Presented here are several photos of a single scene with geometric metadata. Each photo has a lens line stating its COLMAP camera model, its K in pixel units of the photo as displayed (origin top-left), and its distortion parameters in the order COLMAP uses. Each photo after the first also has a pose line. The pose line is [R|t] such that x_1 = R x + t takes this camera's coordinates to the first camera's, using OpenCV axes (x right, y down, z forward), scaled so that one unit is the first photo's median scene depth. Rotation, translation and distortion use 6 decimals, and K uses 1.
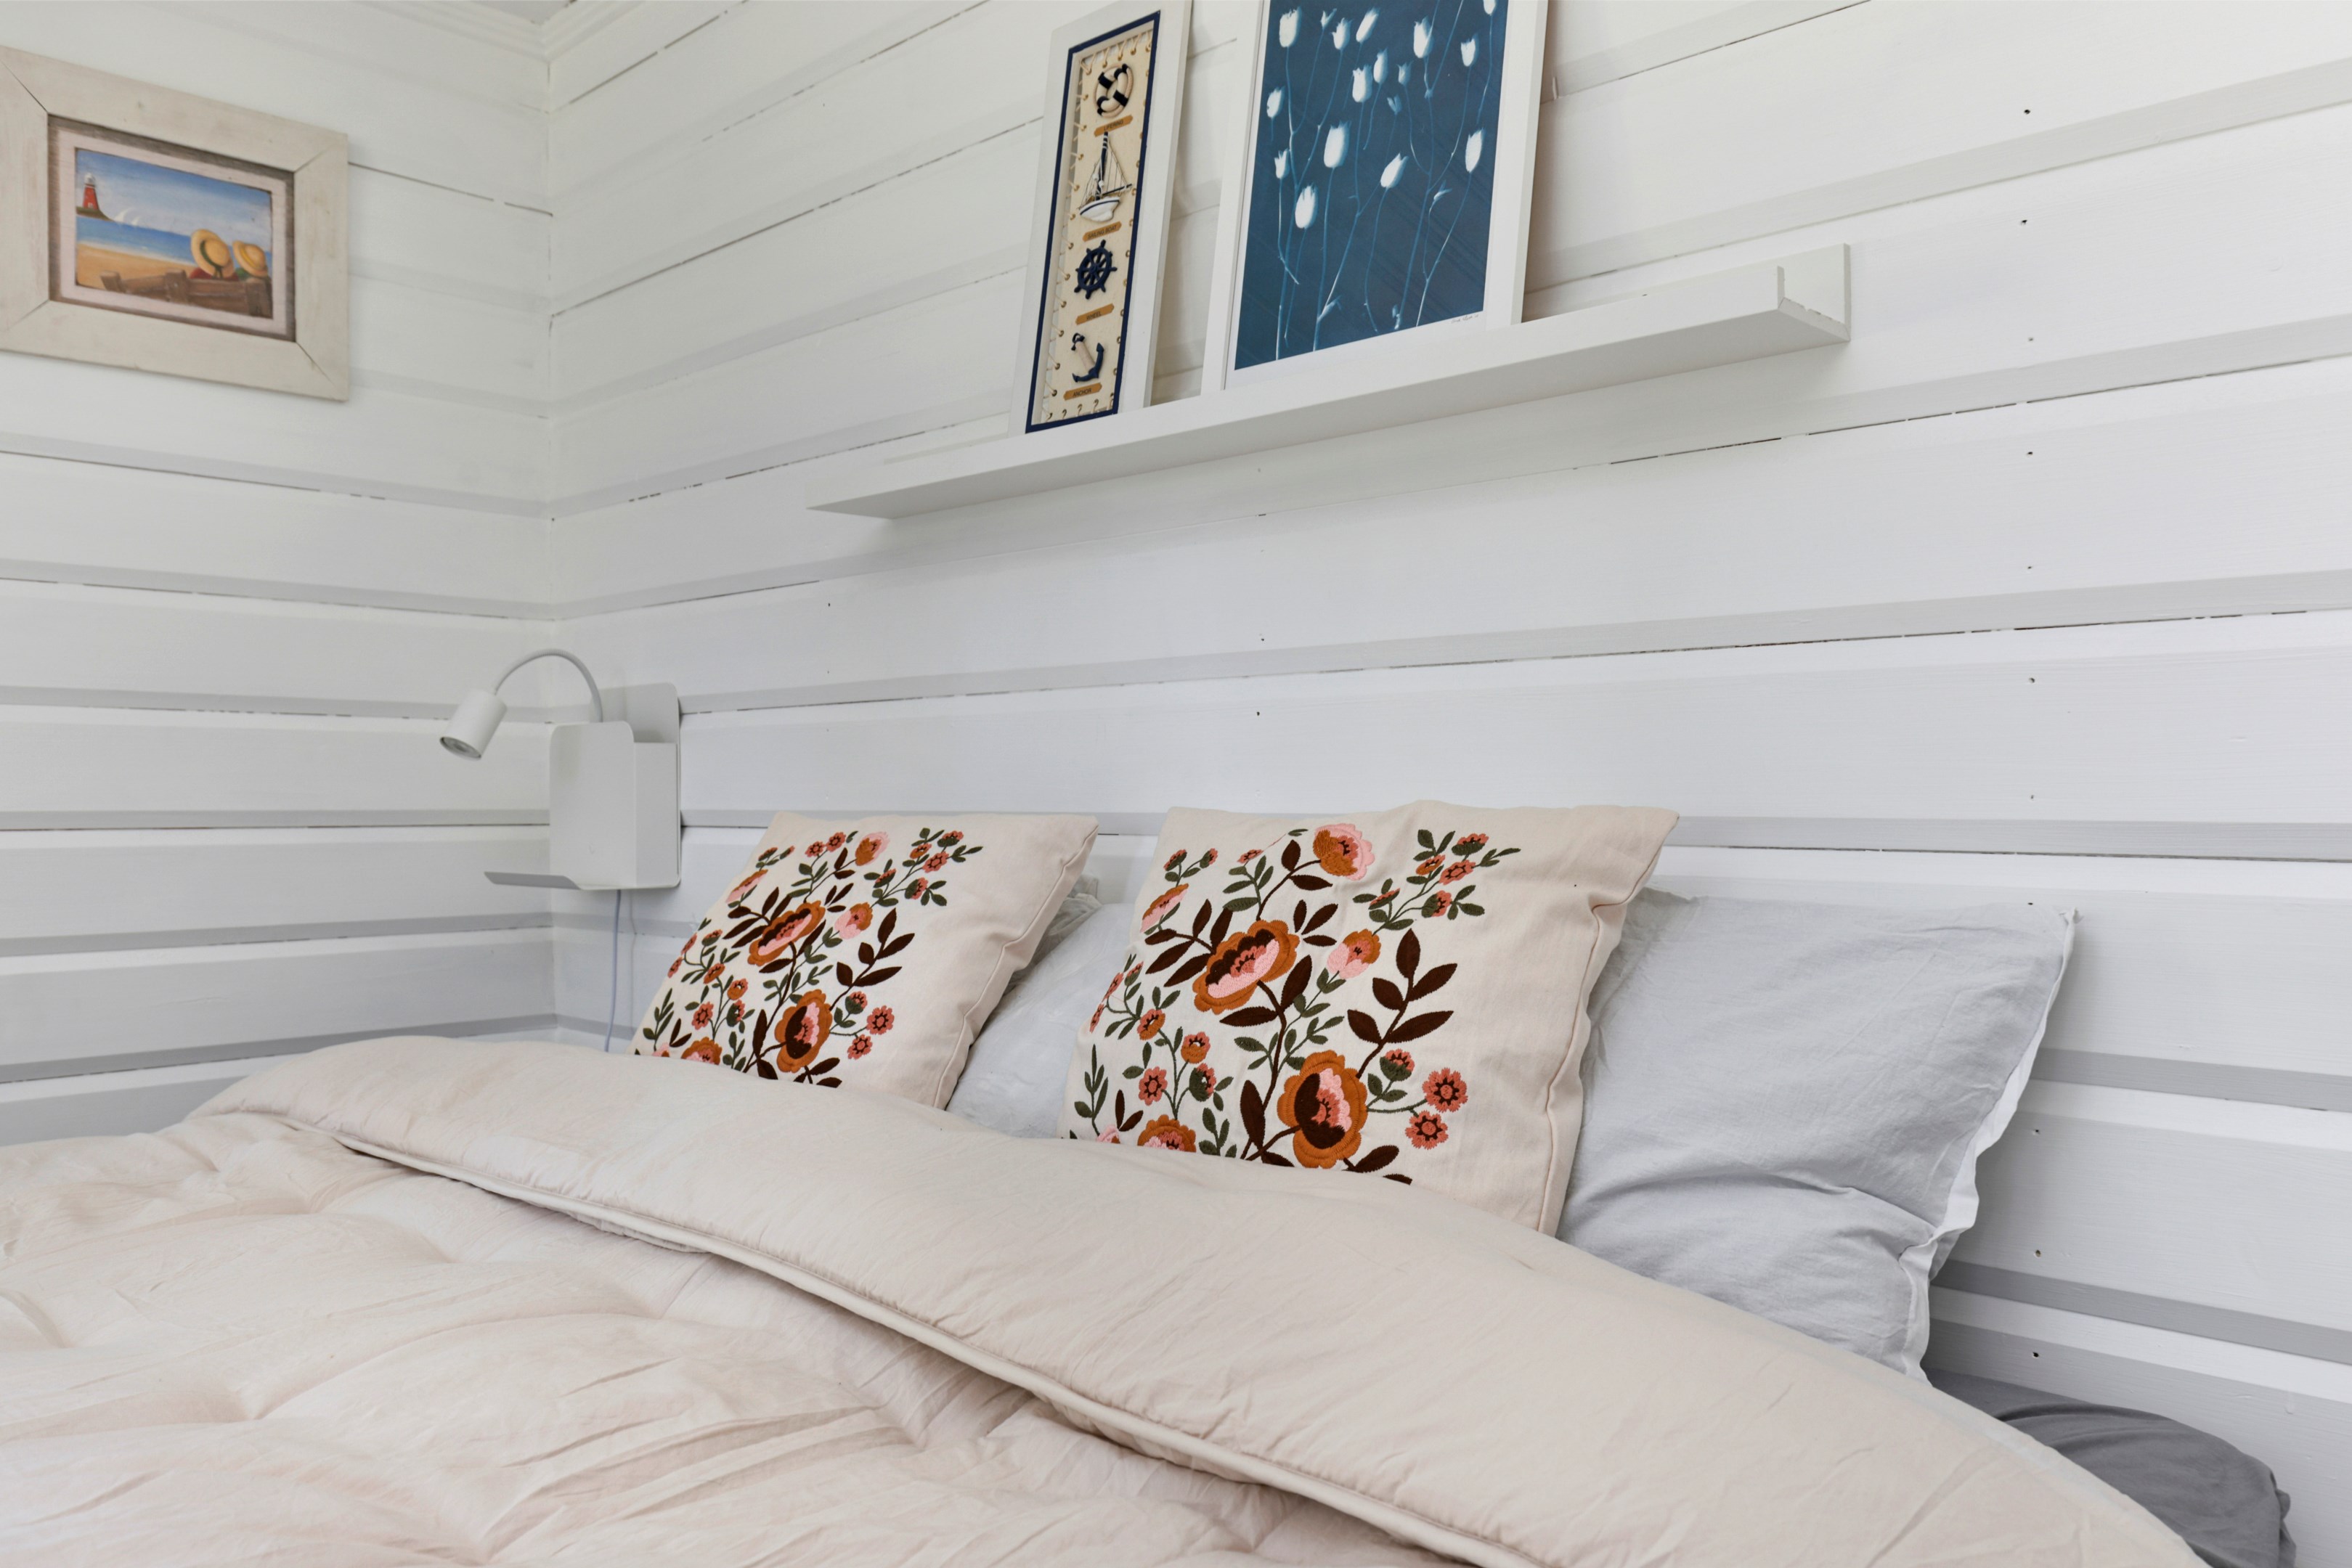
lens RADIAL K [[1793.9, 0, 1182.4], [0, 1793.9, 793.4], [0, 0, 1]] dist [-0.000340, -0.006033]
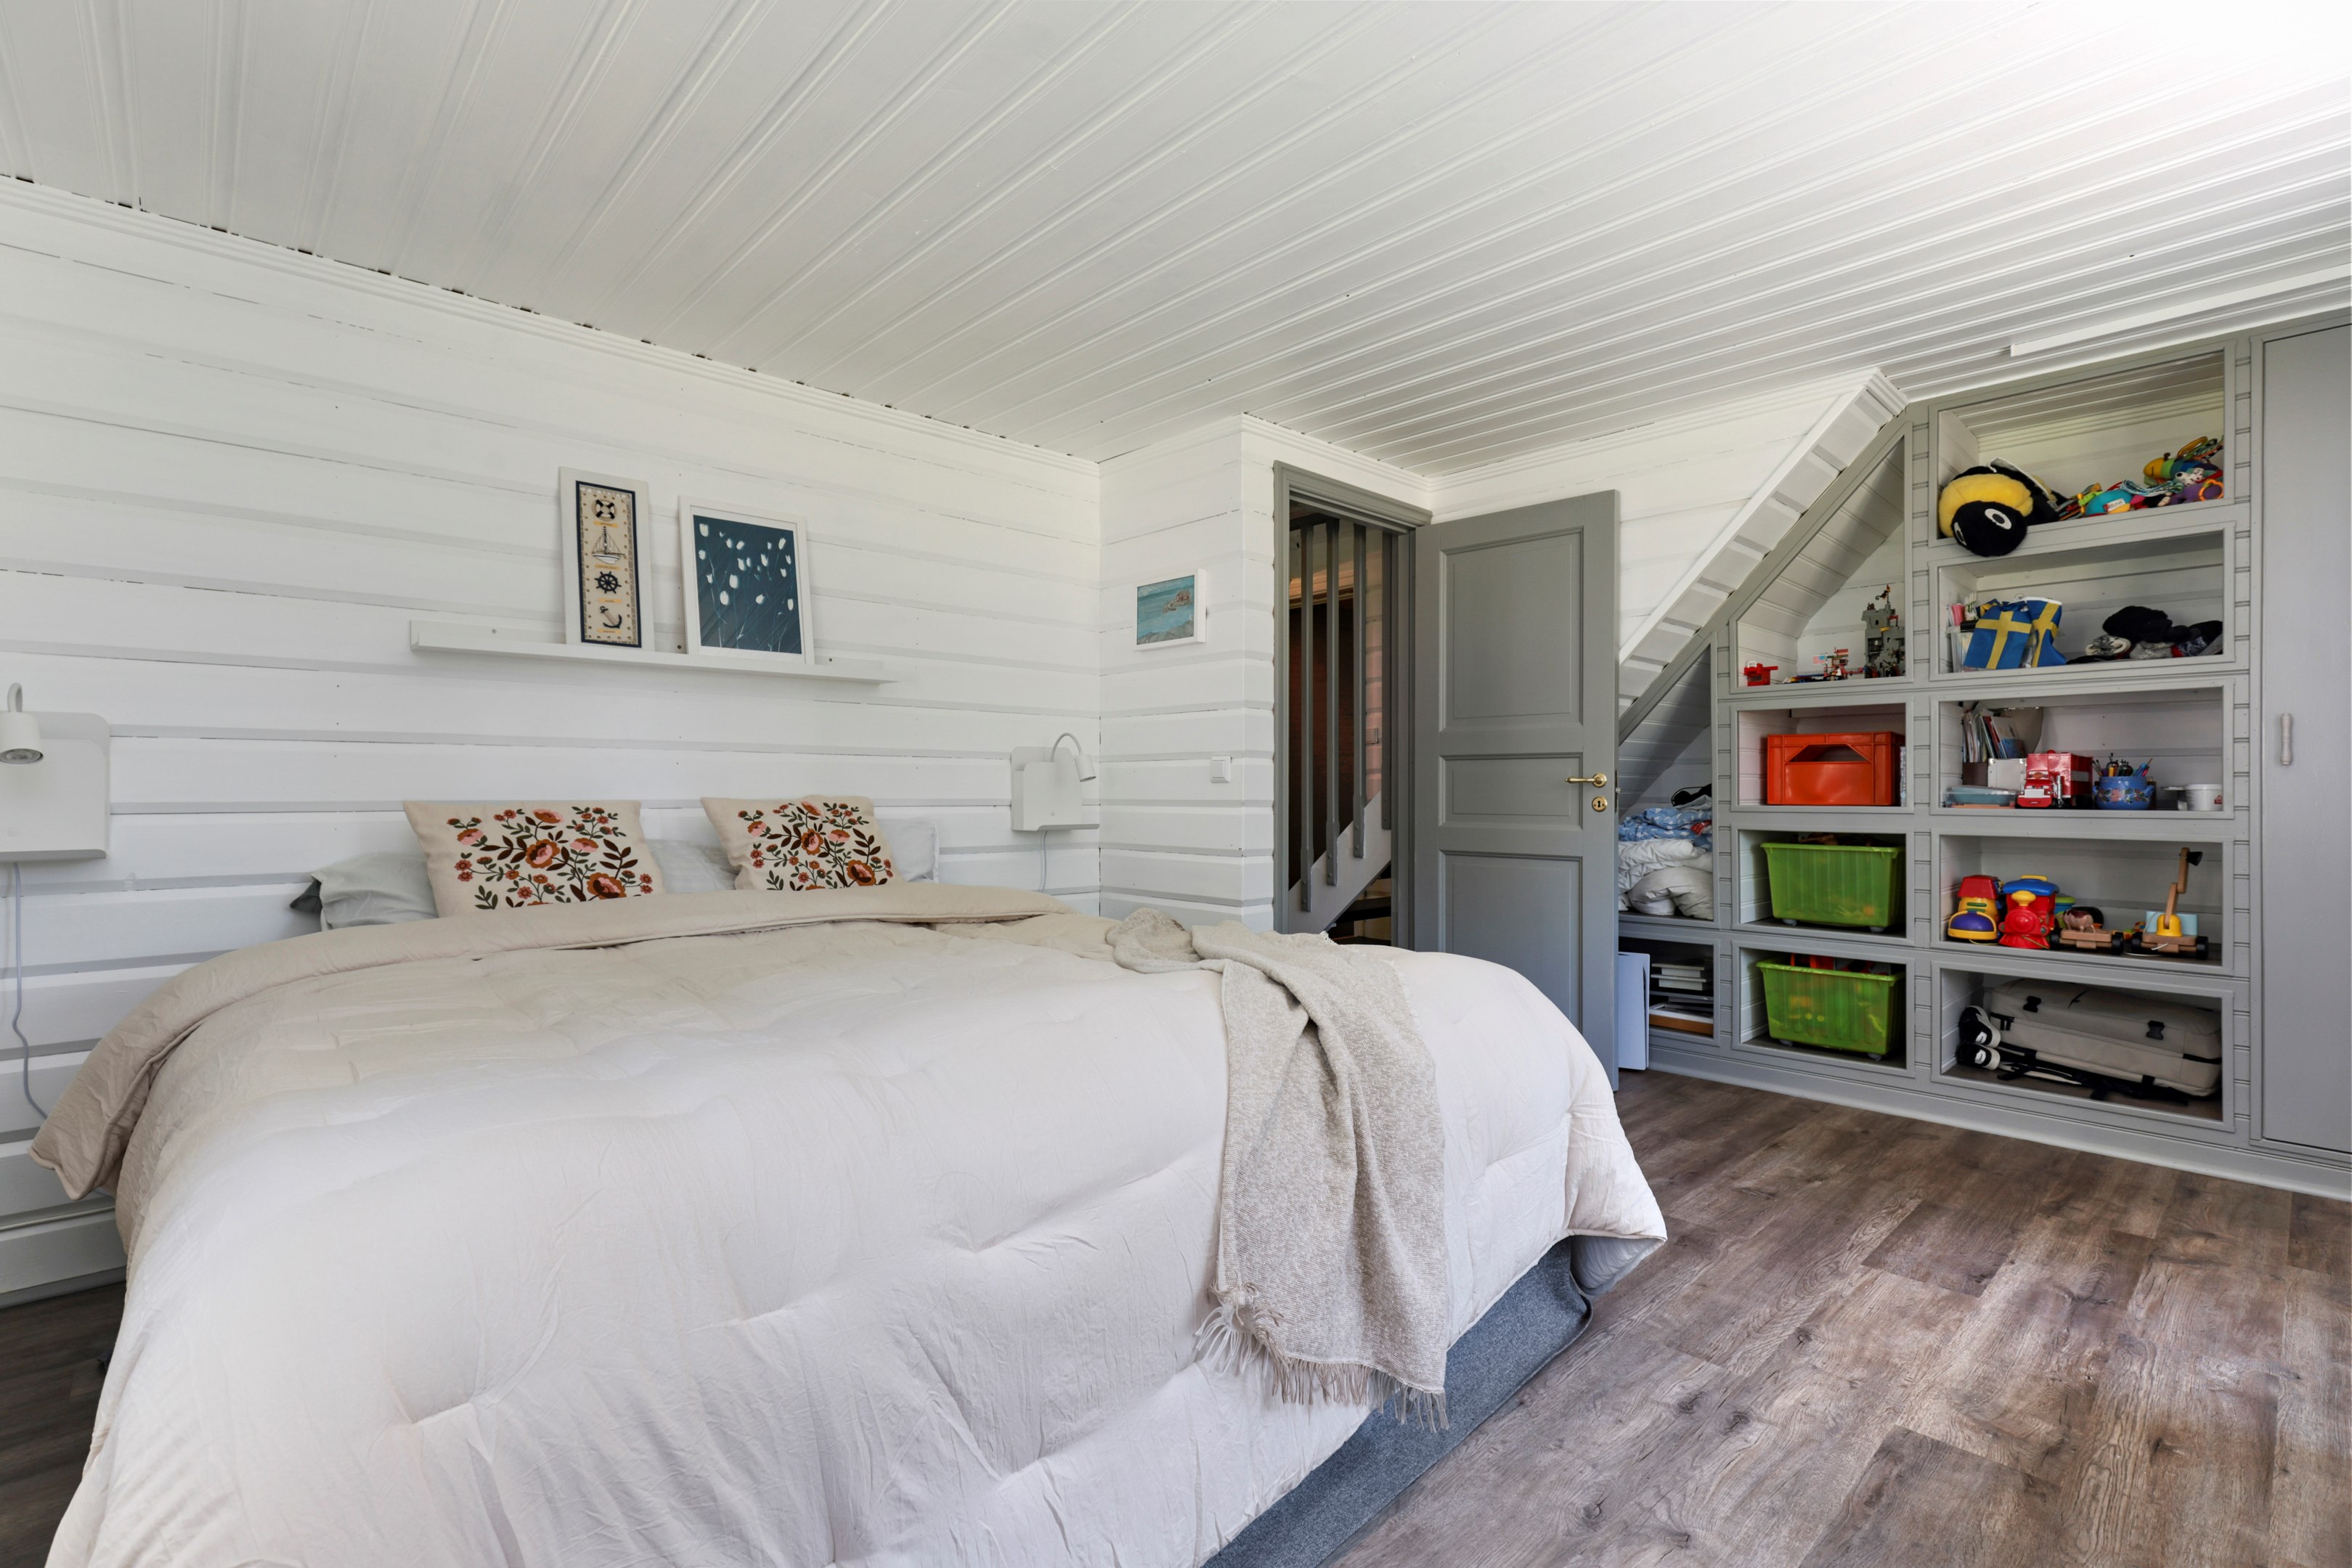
lens RADIAL K [[1065.2, 0, 1158.1], [0, 1065.2, 789.9], [0, 0, 1]] dist [-0.001421, 0.001114]
pose [[0.068672, 0.001420, 0.997638, -1.811021], [-0.004552, 0.999989, -0.001110, -0.005810], [-0.997629, -0.004465, 0.068678, 0.160997]]
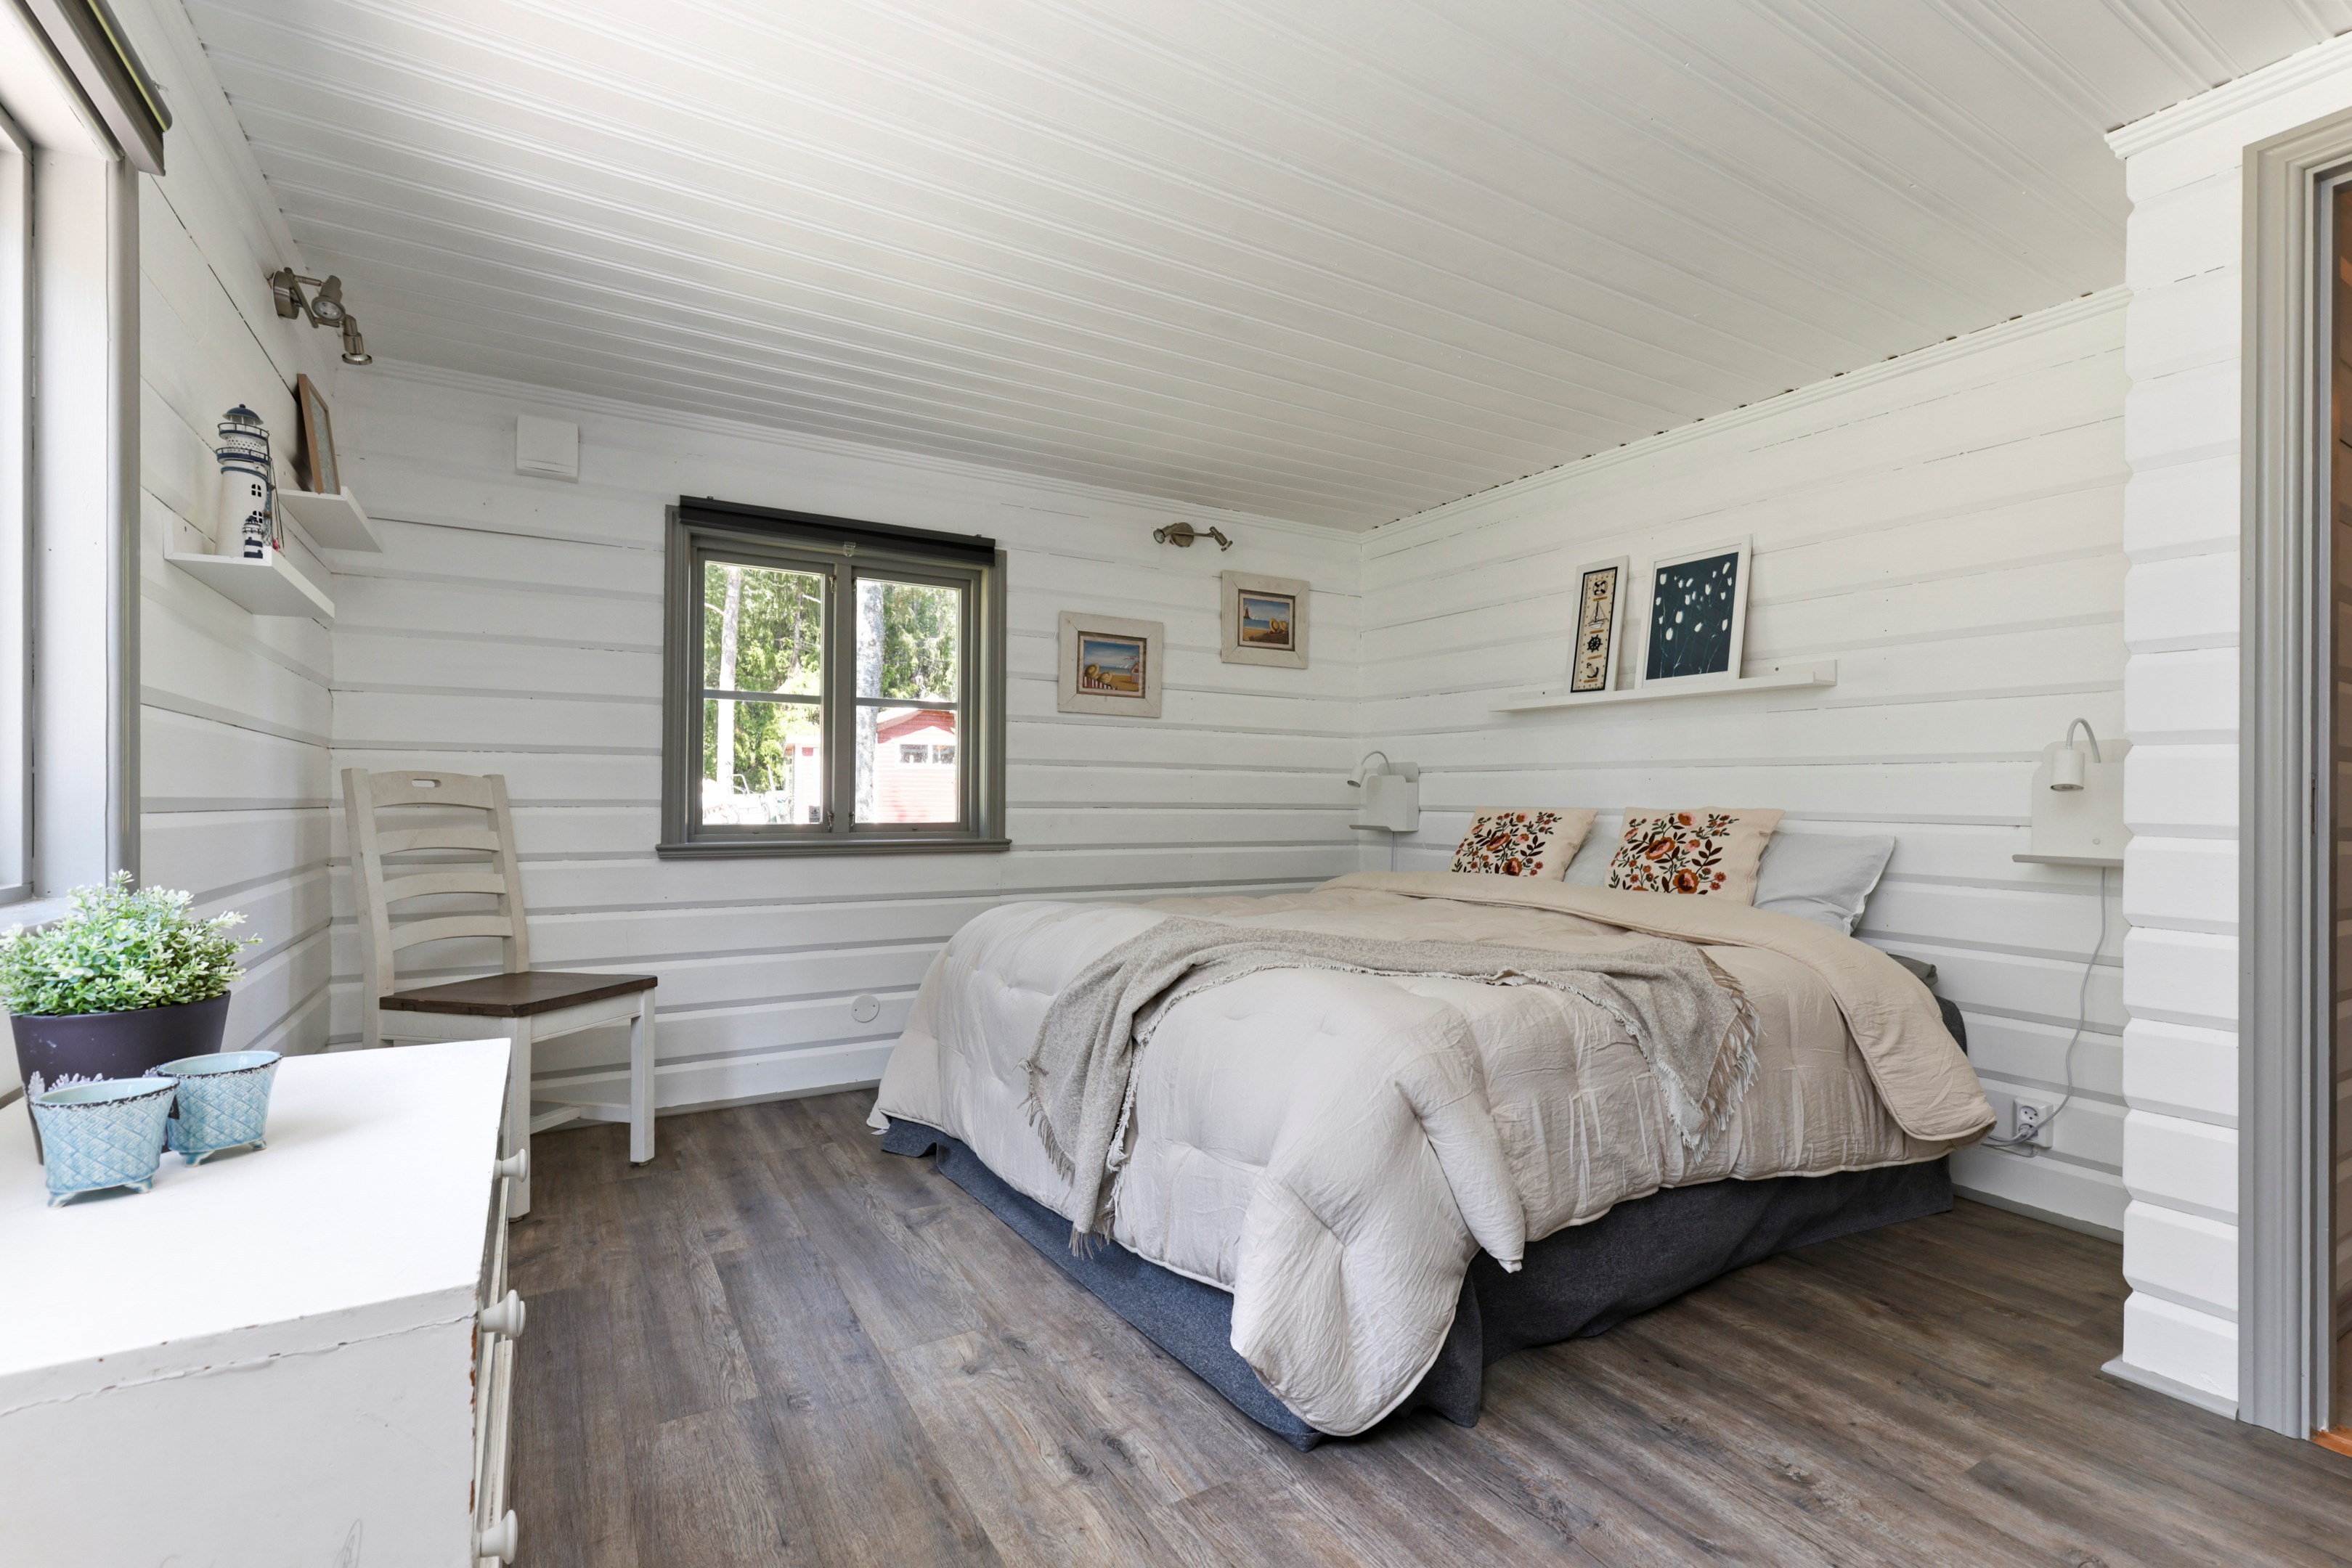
lens RADIAL K [[1065.2, 0, 1184.1], [0, 1065.2, 785.2], [0, 0, 1]] dist [-0.001421, 0.001114]
pose [[0.963551, 0.008702, -0.267383, -0.306343], [-0.010895, 0.999918, -0.006720, -0.011878], [0.267302, 0.009388, 0.963567, -1.333882]]
